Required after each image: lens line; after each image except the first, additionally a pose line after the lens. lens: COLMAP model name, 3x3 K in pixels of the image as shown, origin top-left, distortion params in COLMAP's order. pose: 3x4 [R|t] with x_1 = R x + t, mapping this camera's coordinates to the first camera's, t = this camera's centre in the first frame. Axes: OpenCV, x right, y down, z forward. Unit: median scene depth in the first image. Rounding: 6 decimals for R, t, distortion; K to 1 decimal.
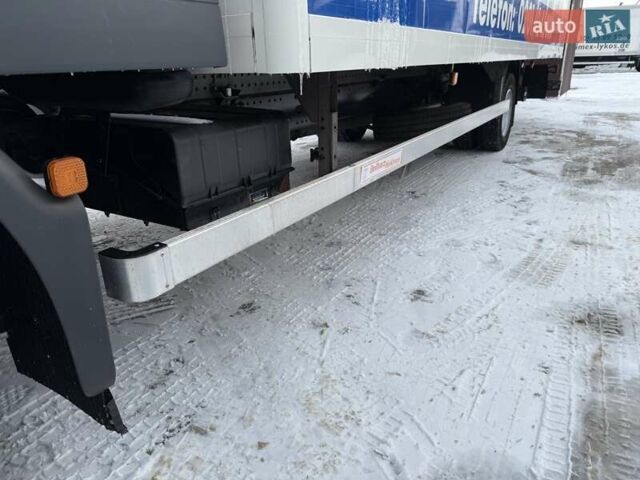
lens RADIAL K [[451.3, 0, 320.9], [0, 451.3, 240.1], [0, 0, 1]] dist [0.050084, -0.050829]
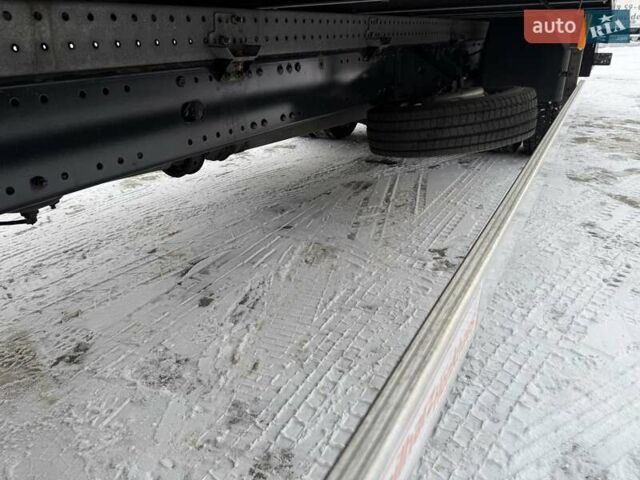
lens RADIAL K [[451.3, 0, 324.2], [0, 451.3, 236.8], [0, 0, 1]] dist [0.050084, -0.050829]
pose [[0.999693, -0.011491, 0.021938, 0.044850], [0.010627, 0.999179, 0.039103, -0.136243], [-0.022369, -0.038858, 0.998994, 0.415313]]
